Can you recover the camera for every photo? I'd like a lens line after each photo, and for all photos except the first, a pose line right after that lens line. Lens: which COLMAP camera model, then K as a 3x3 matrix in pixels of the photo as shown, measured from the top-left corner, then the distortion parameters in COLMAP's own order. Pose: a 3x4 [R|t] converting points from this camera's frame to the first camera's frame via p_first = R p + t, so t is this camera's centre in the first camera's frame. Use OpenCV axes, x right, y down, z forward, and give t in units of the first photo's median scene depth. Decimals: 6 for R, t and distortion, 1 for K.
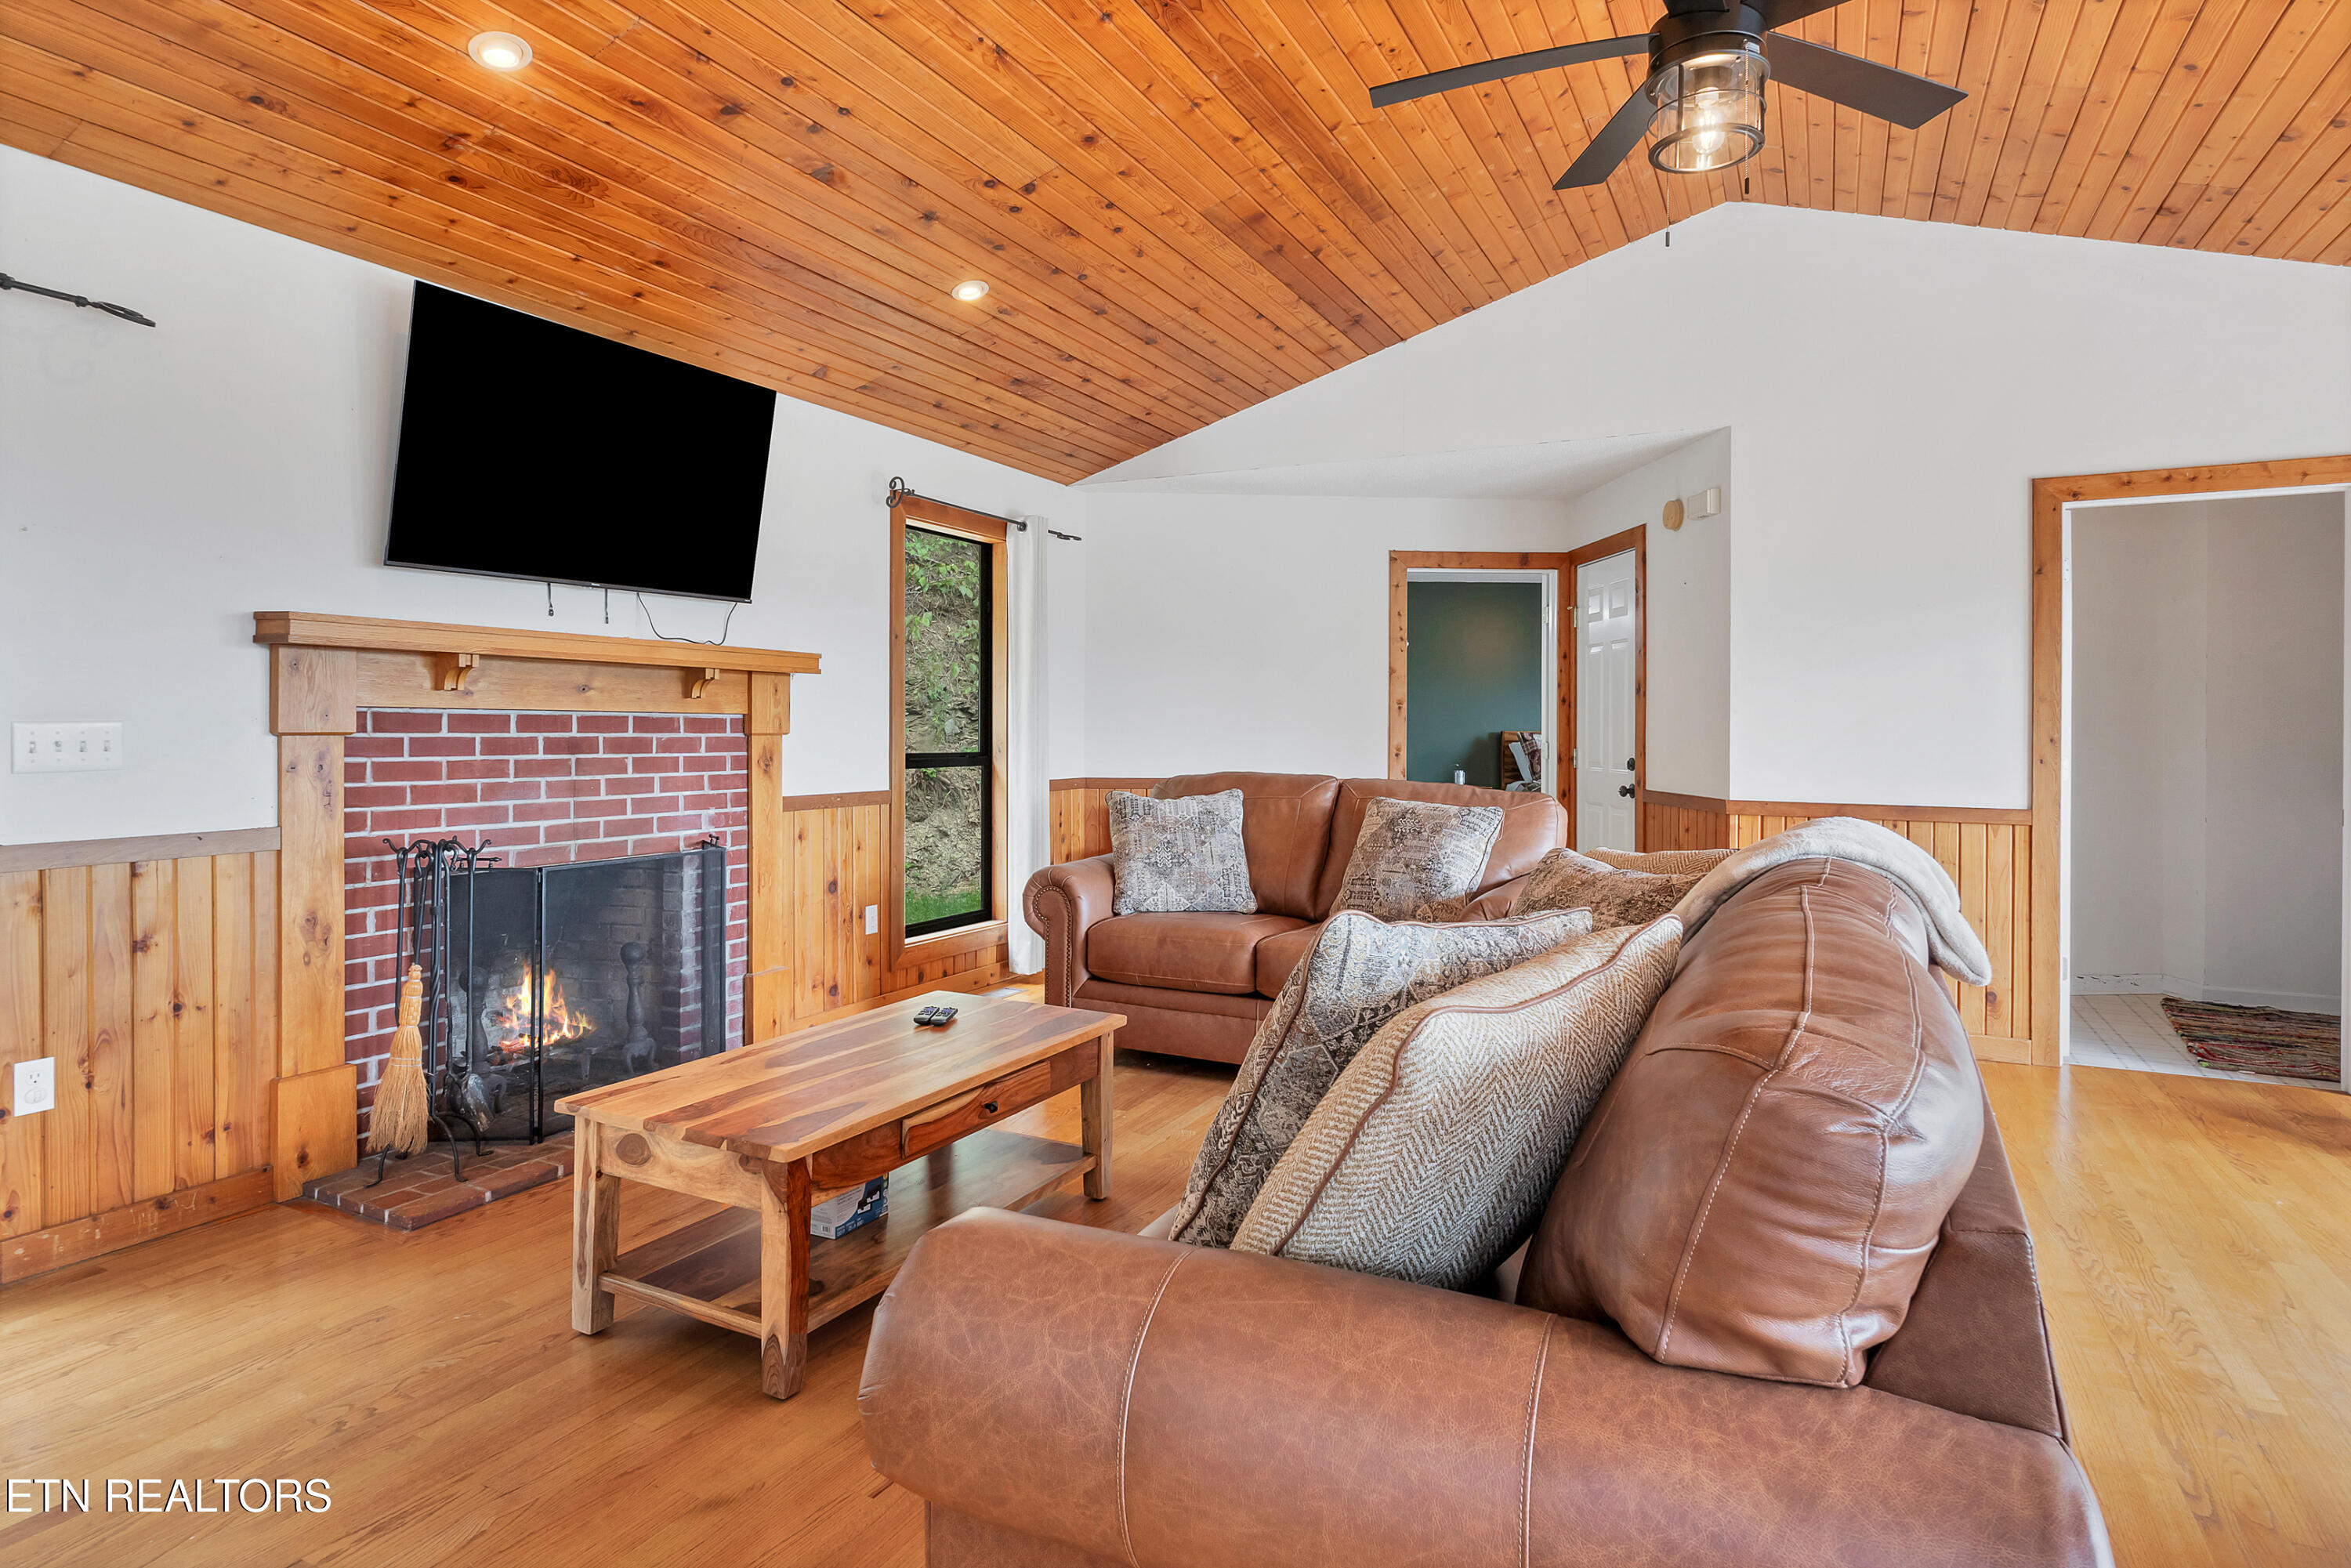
lens RADIAL K [[1290.0, 0, 1158.6], [0, 1290.0, 733.4], [0, 0, 1]] dist [-0.004846, 0.000725]
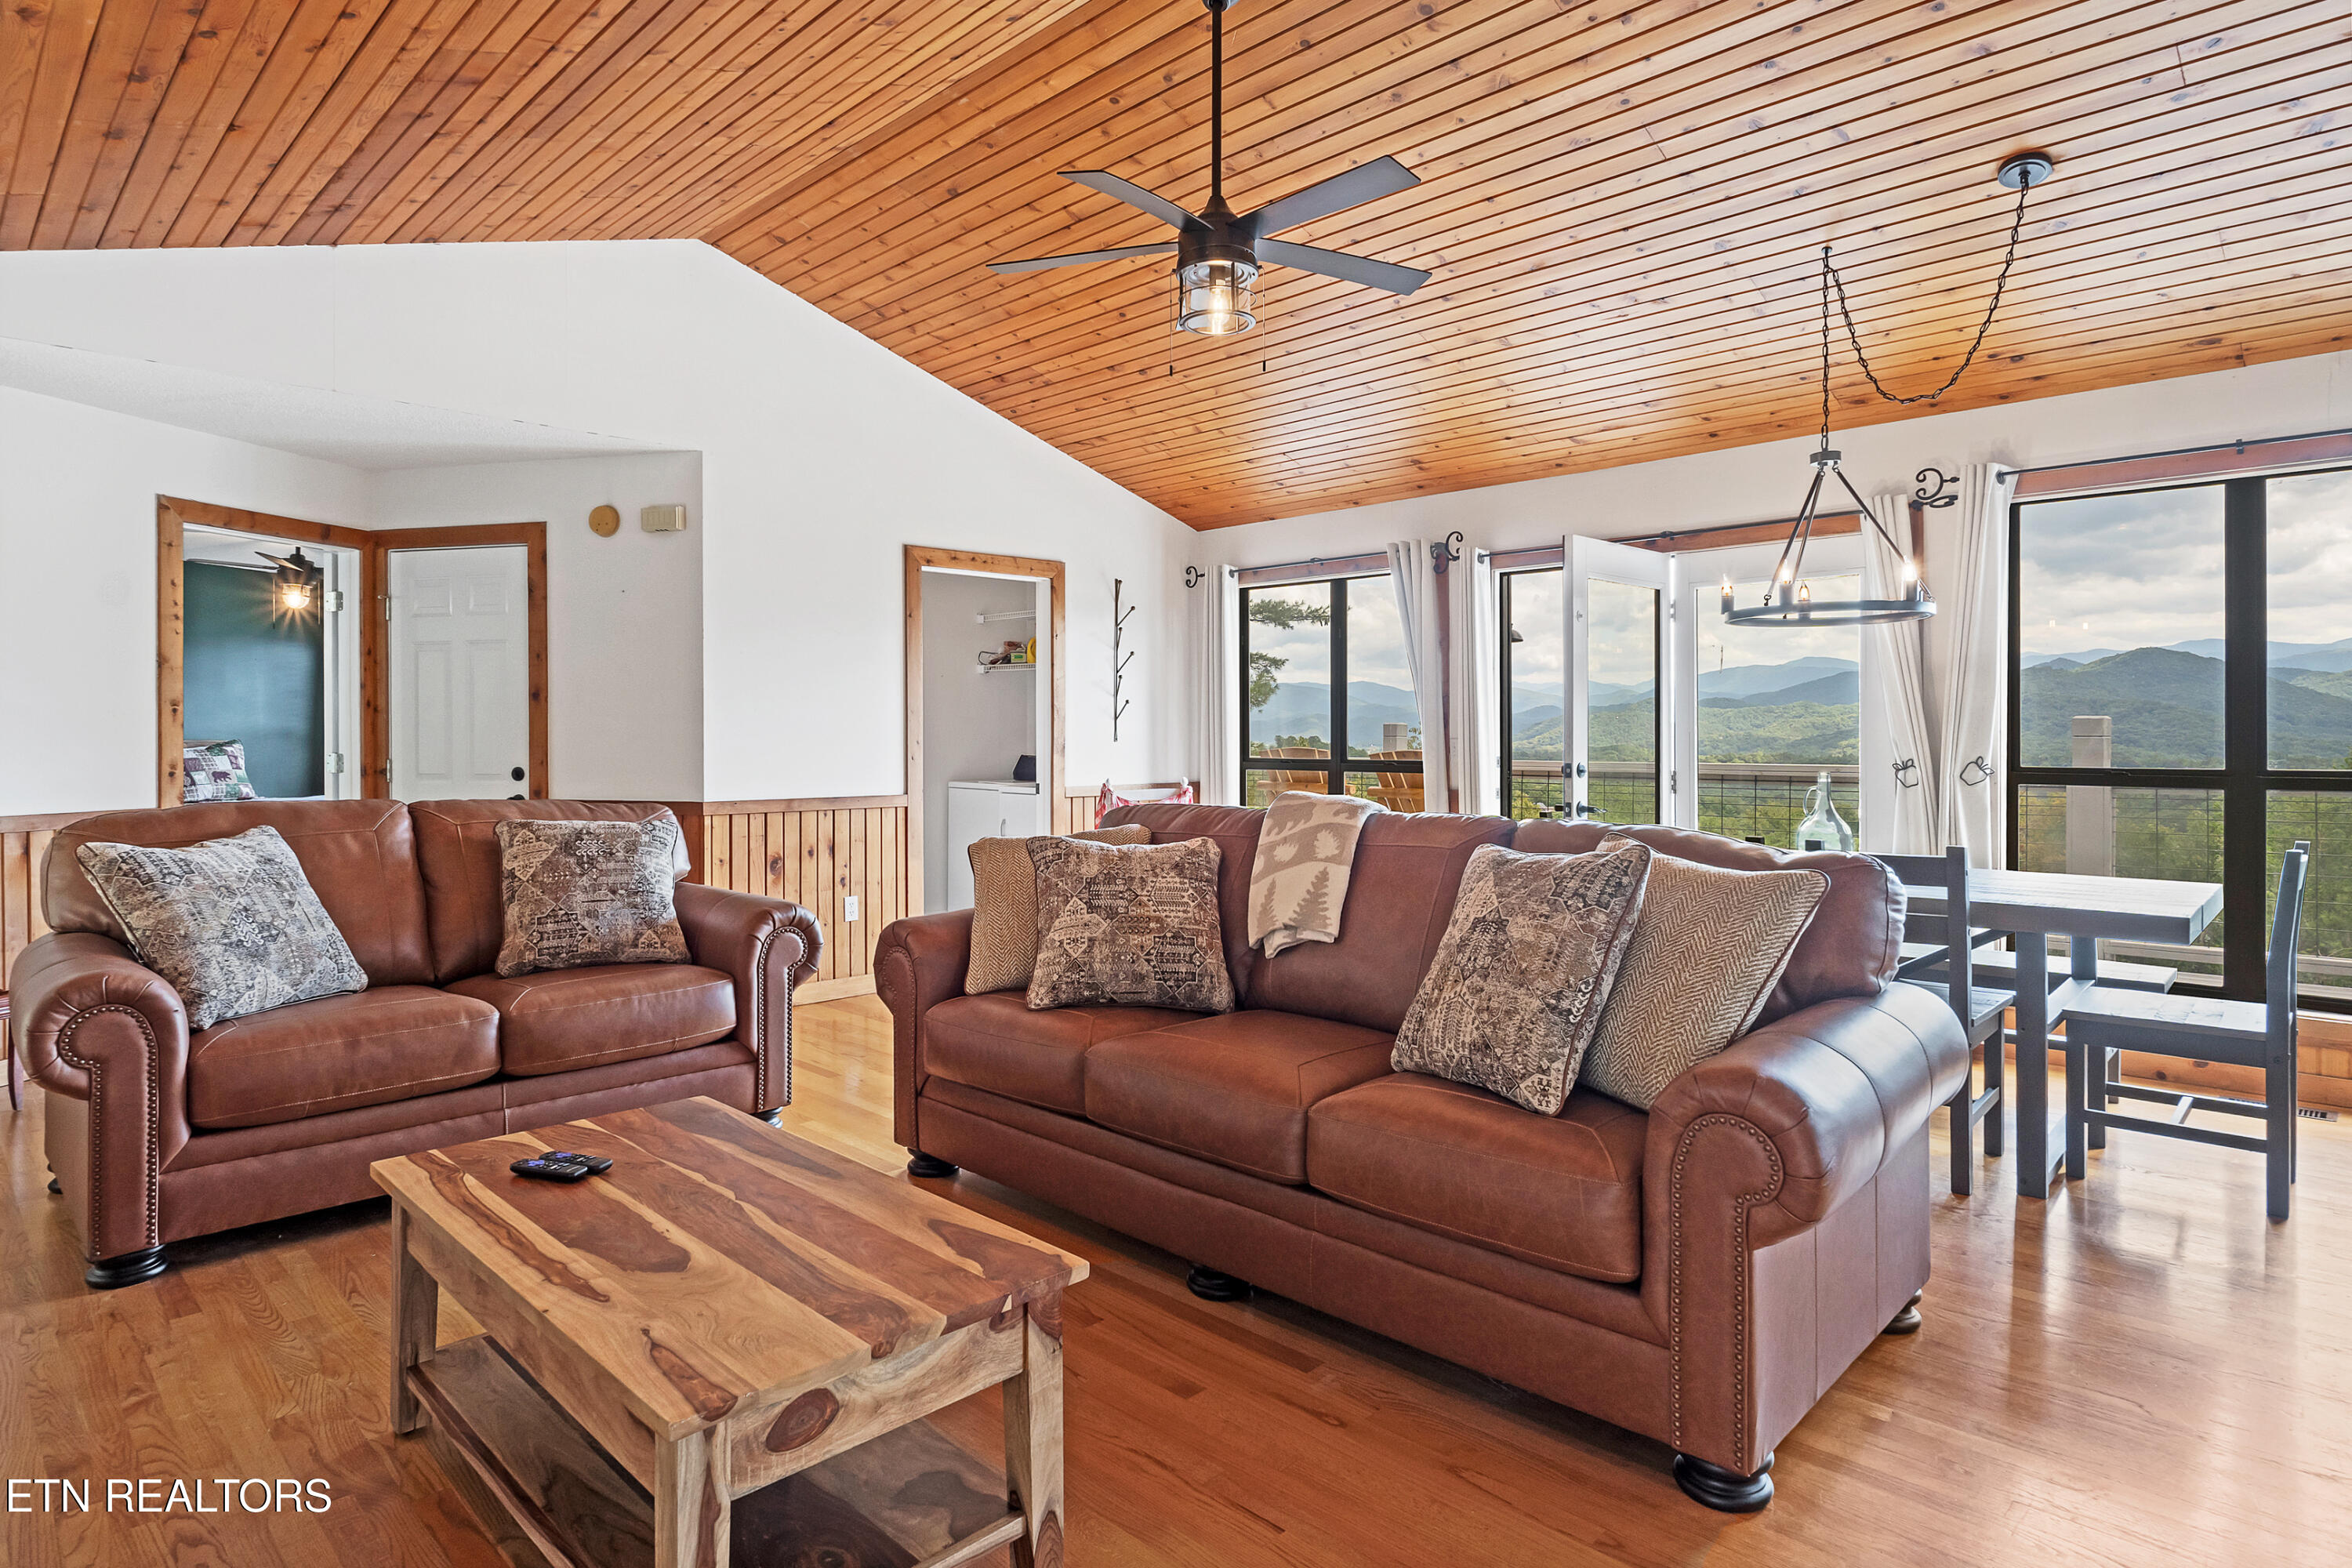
lens RADIAL K [[1290.6, 0, 1182.2], [0, 1290.6, 737.3], [0, 0, 1]] dist [-0.004846, 0.000725]
pose [[0.291510, -0.008771, 0.956527, -0.565559], [0.009654, 0.999934, 0.006227, -0.005914], [-0.956519, 0.007419, 0.291576, 0.381063]]
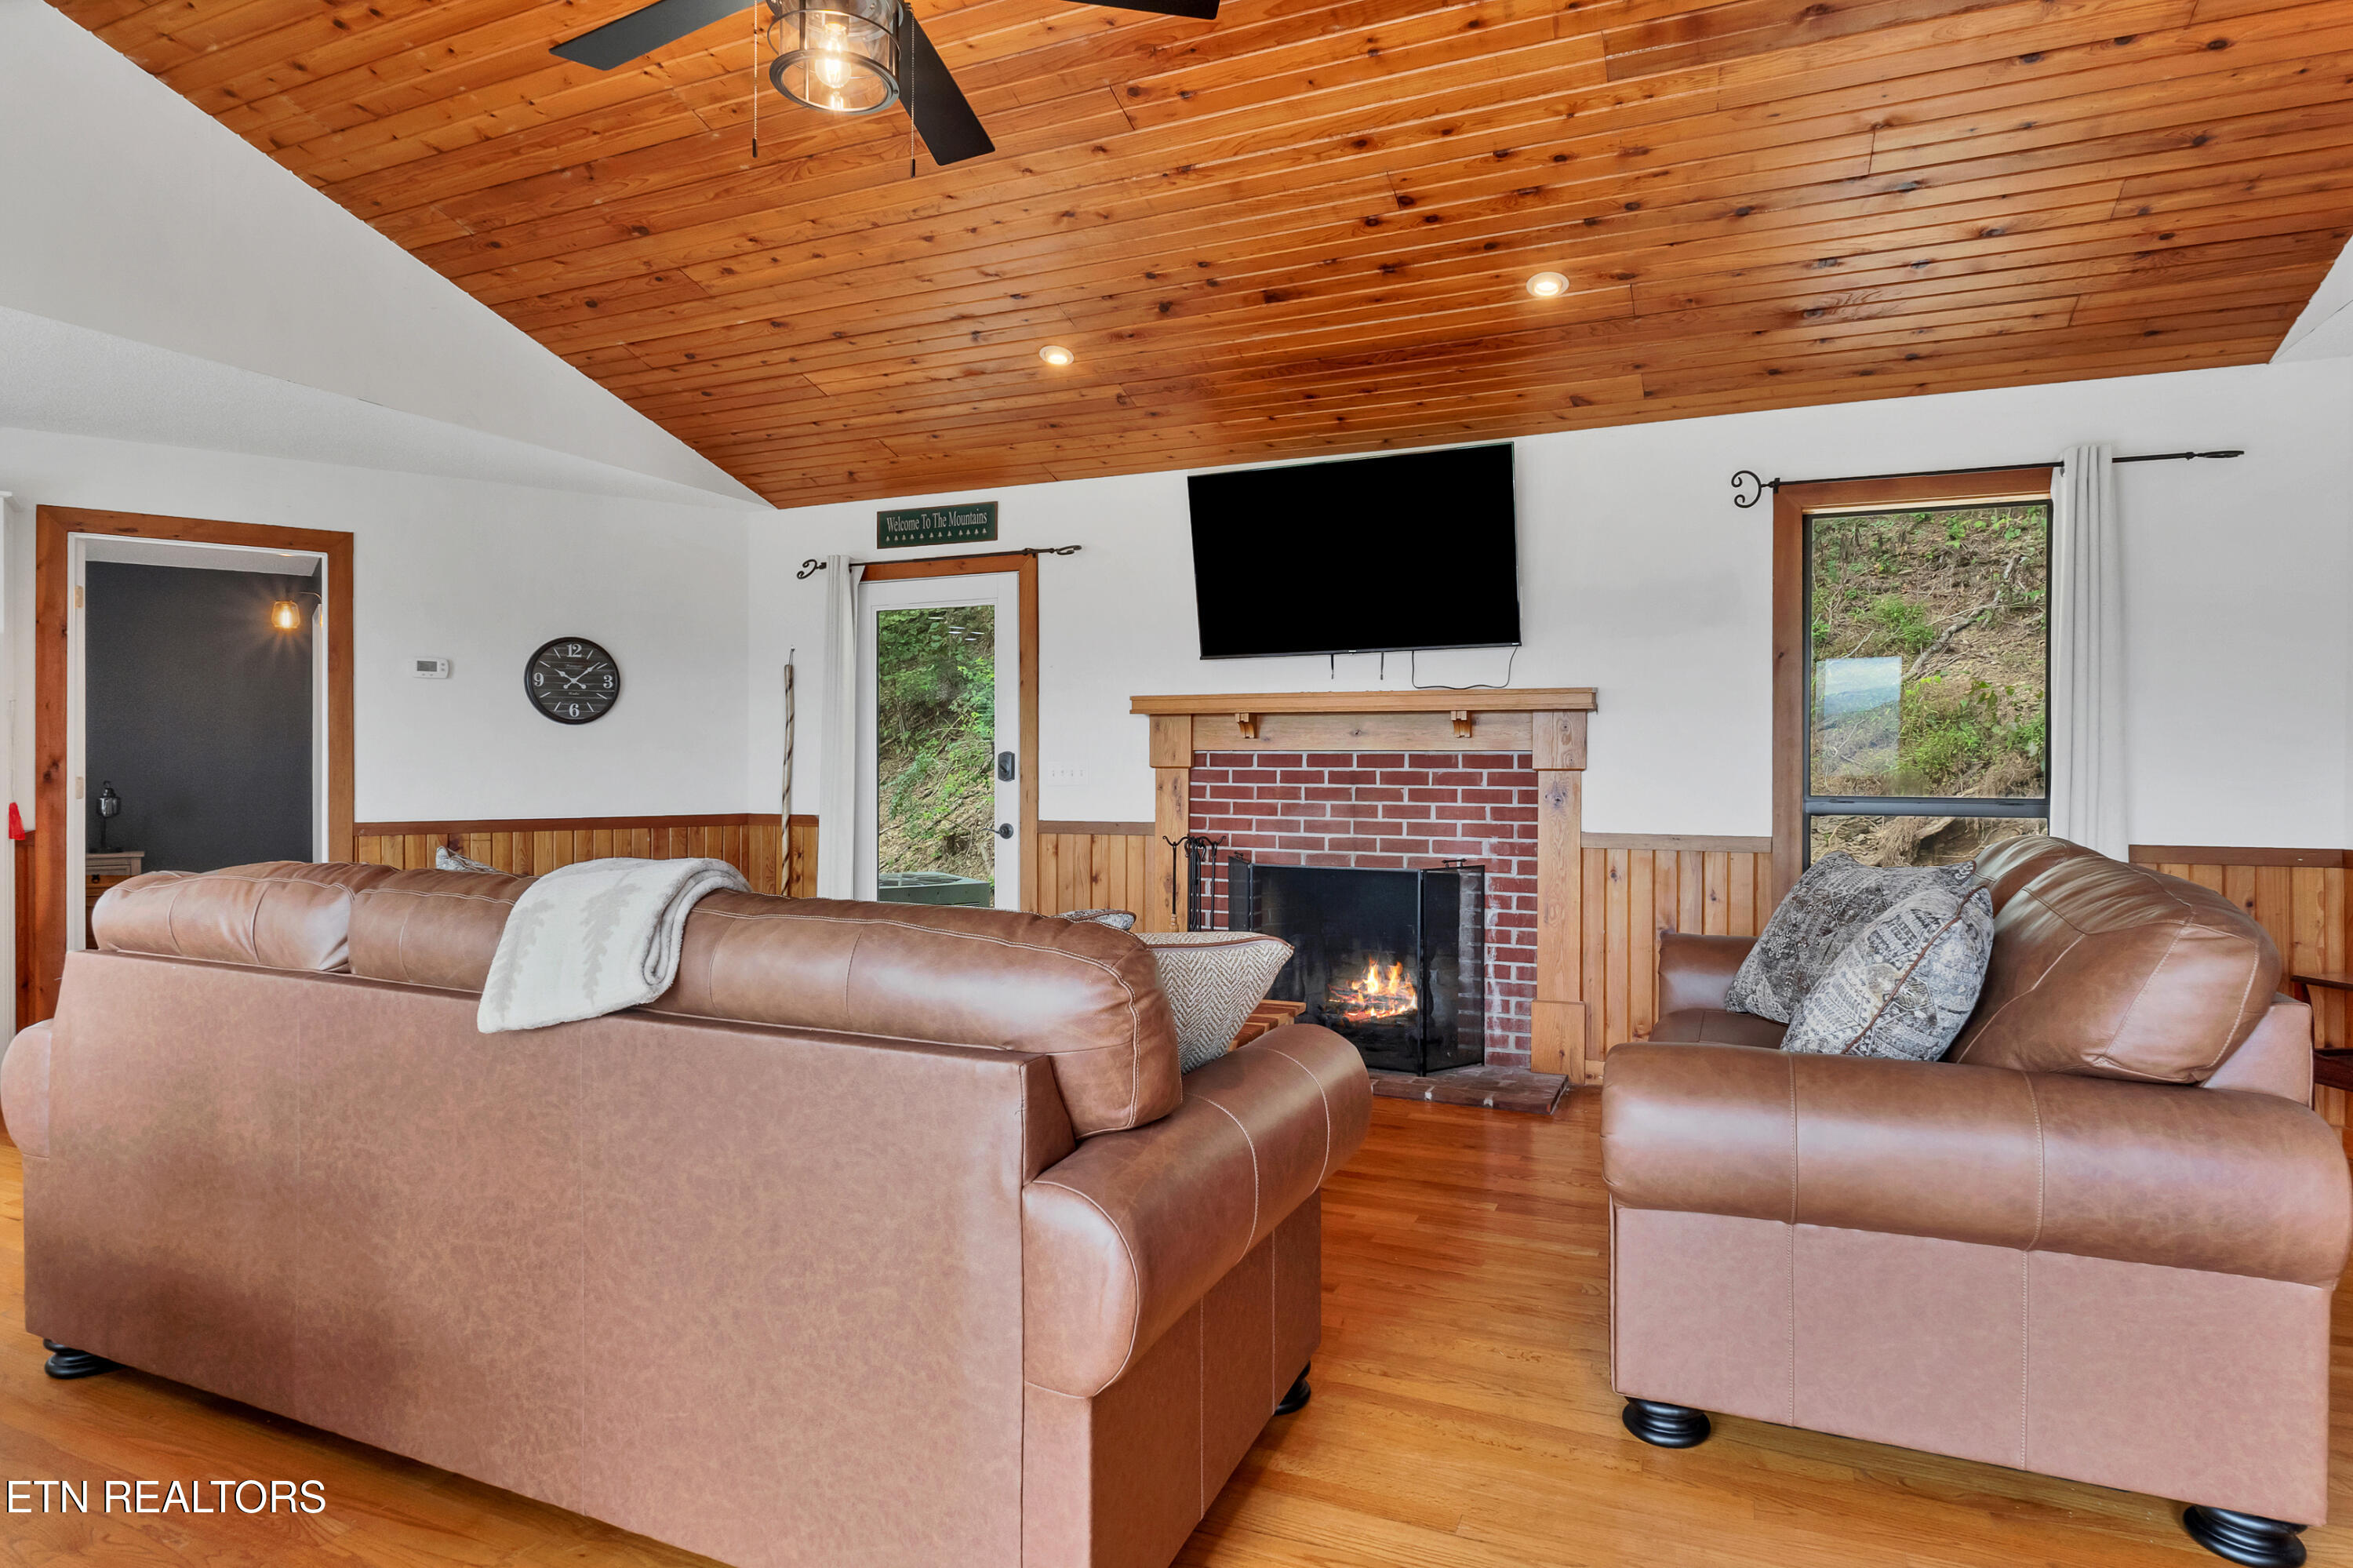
lens RADIAL K [[1291.2, 0, 1179.1], [0, 1291.2, 783.4], [0, 0, 1]] dist [-0.004846, 0.000725]
pose [[0.063091, 0.009881, -0.997959, 0.784050], [-0.007548, 0.999927, 0.009424, 0.004273], [0.997979, 0.006938, 0.063161, 0.711389]]
